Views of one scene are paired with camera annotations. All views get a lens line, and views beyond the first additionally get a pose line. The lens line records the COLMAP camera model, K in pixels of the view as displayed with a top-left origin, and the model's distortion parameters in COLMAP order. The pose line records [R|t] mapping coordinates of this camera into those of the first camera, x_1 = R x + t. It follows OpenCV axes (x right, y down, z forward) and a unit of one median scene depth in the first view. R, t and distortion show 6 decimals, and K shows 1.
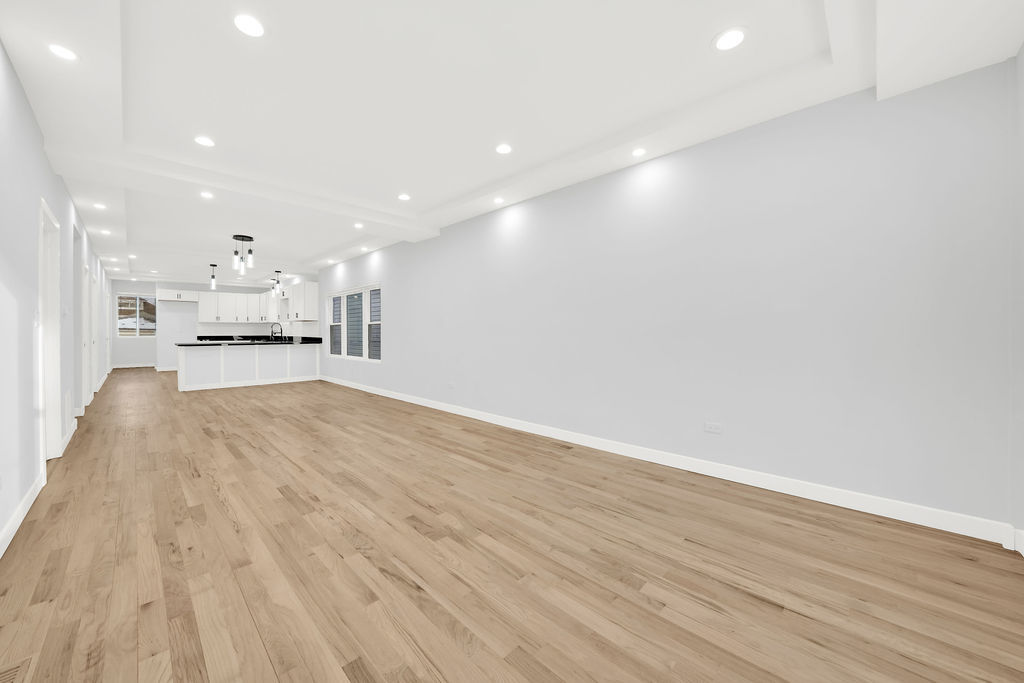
lens RADIAL K [[371.1, 0, 517.1], [0, 371.1, 338.7], [0, 0, 1]] dist [-0.020399, -0.000133]
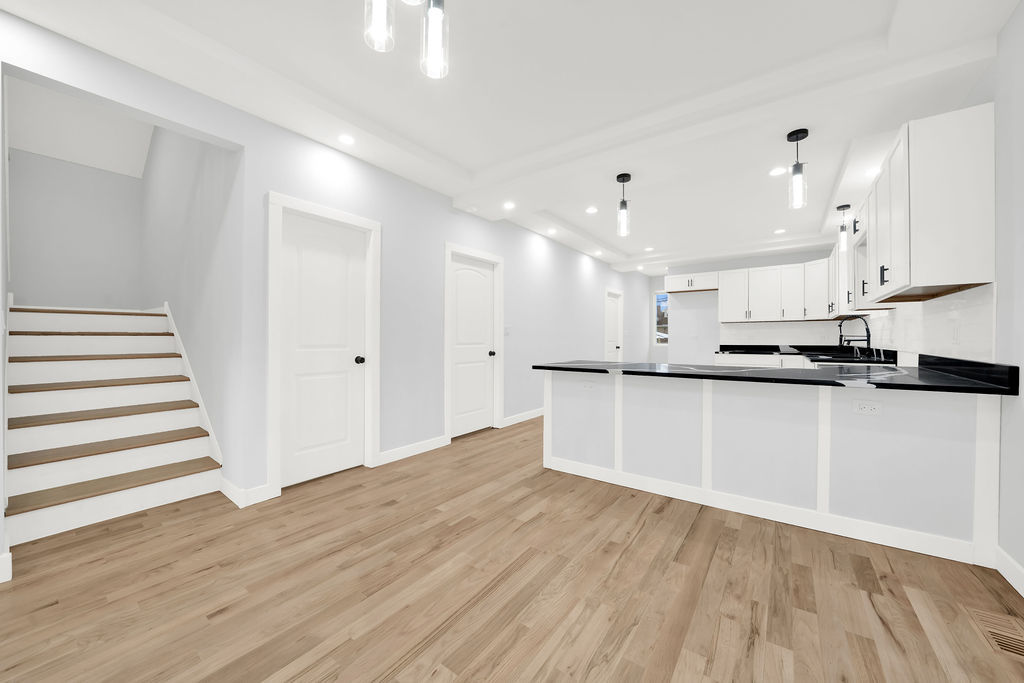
lens RADIAL K [[371.1, 0, 517.1], [0, 371.1, 338.7], [0, 0, 1]] dist [-0.020399, -0.000133]
pose [[0.134128, -0.005869, -0.990947, -0.488290], [-0.015652, 0.999845, -0.008040, -0.013642], [0.990840, 0.016589, 0.134015, 0.911464]]
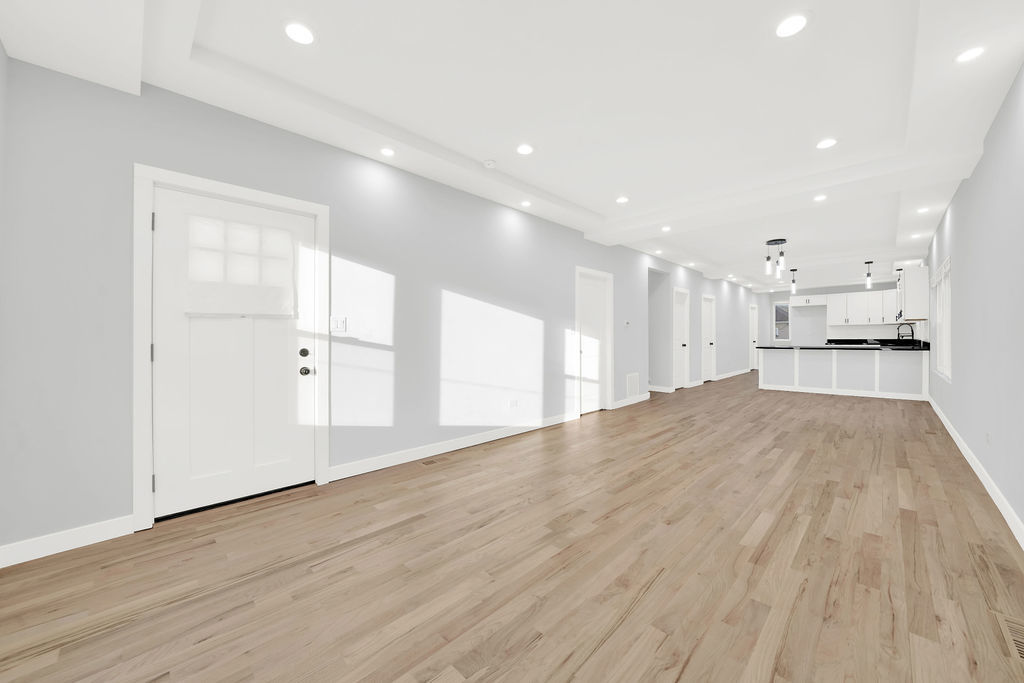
lens RADIAL K [[384.8, 0, 511.6], [0, 384.8, 336.0], [0, 0, 1]] dist [-0.026576, -0.000080]
pose [[-0.021780, -0.004052, -0.999755, 0.260794], [-0.012818, 0.999911, -0.003774, -0.003604], [0.999681, 0.012732, -0.021830, 0.260059]]
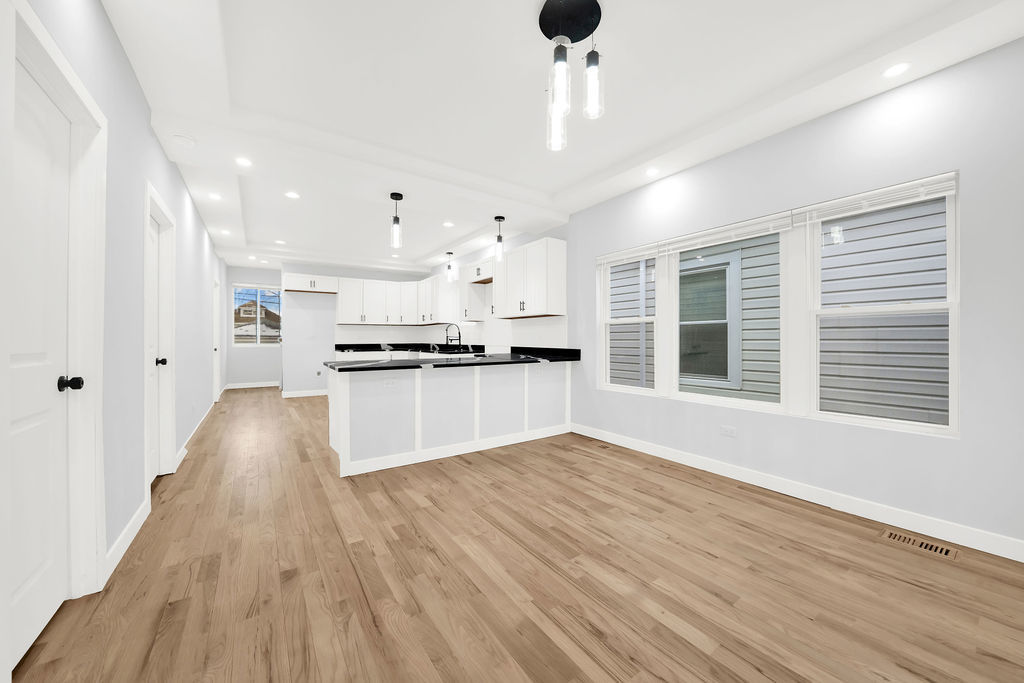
lens RADIAL K [[371.1, 0, 517.1], [0, 371.1, 338.7], [0, 0, 1]] dist [-0.020399, -0.000133]
pose [[0.980899, -0.005591, -0.194438, -0.655413], [0.002423, 0.999861, -0.016525, -0.010627], [0.194504, 0.015738, 0.980776, 0.632160]]
